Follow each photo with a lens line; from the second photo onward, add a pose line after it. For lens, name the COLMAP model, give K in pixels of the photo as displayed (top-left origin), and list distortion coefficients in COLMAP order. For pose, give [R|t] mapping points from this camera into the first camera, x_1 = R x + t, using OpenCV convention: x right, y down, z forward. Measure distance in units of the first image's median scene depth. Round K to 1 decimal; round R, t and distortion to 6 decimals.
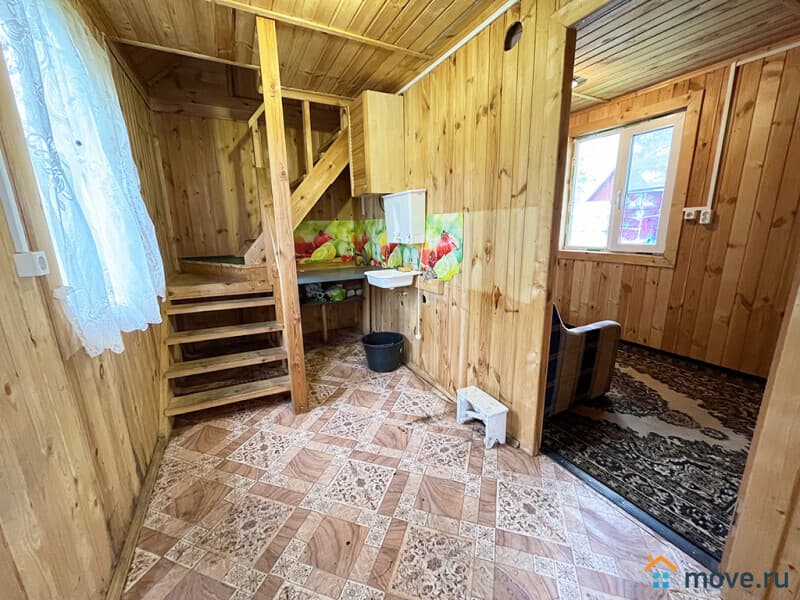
lens RADIAL K [[320.2, 0, 401.6], [0, 320.2, 302.1], [0, 0, 1]] dist [-0.000464, 0.000152]
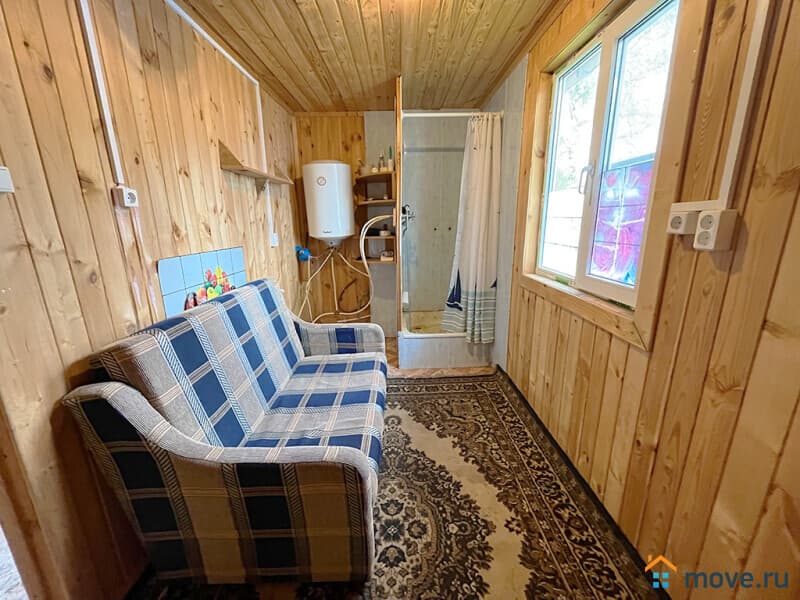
lens RADIAL K [[320.2, 0, 401.6], [0, 320.2, 302.1], [0, 0, 1]] dist [-0.000464, 0.000152]
pose [[0.892214, 0.113817, -0.437036, 0.779885], [-0.100556, 0.993495, 0.053450, -0.167982], [0.440277, -0.003742, 0.897854, 0.523166]]
